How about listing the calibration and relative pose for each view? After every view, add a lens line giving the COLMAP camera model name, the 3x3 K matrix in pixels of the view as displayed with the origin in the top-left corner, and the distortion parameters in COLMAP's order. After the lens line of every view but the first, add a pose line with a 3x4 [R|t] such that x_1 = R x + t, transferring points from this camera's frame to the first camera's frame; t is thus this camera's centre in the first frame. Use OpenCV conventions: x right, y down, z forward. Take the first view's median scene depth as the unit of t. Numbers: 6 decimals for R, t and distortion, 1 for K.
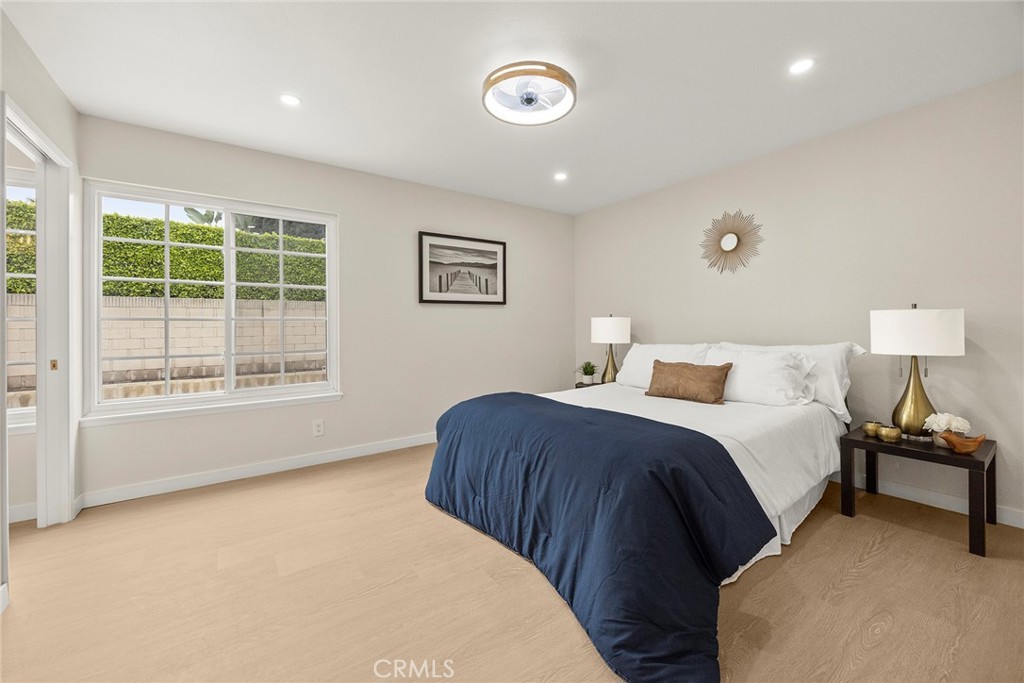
lens RADIAL K [[399.3, 0, 503.4], [0, 399.3, 323.0], [0, 0, 1]] dist [-0.010691, -0.000300]
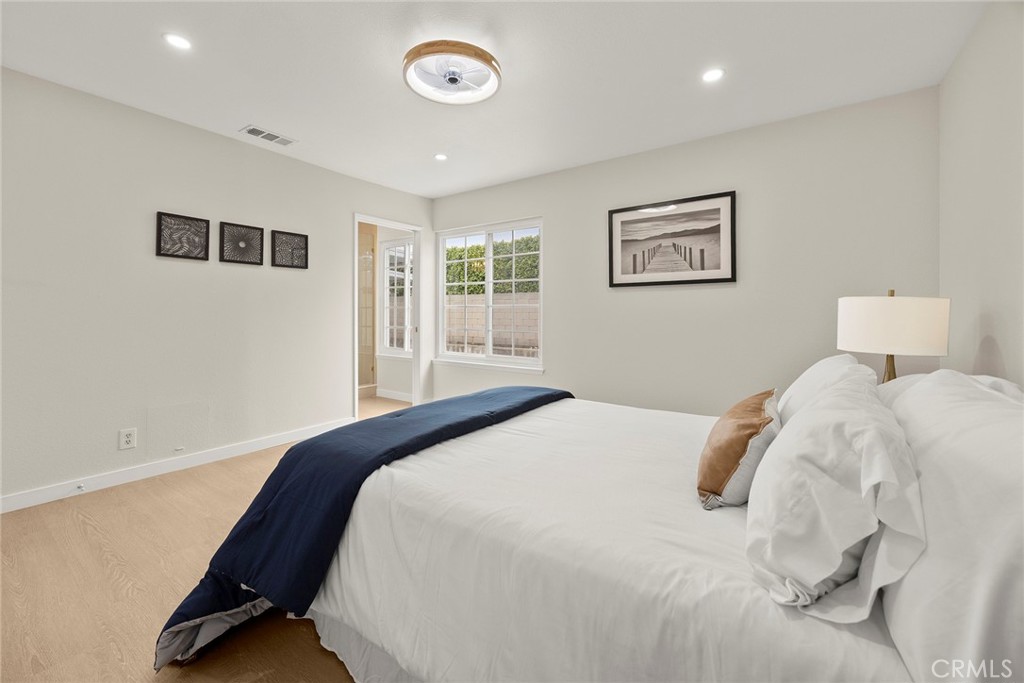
lens RADIAL K [[399.3, 0, 517.5], [0, 399.3, 312.0], [0, 0, 1]] dist [-0.010691, -0.000300]
pose [[0.354843, 0.005442, -0.934910, 0.561630], [0.001869, 0.999977, 0.006530, 0.000835], [0.934924, -0.004064, 0.354825, 0.445983]]
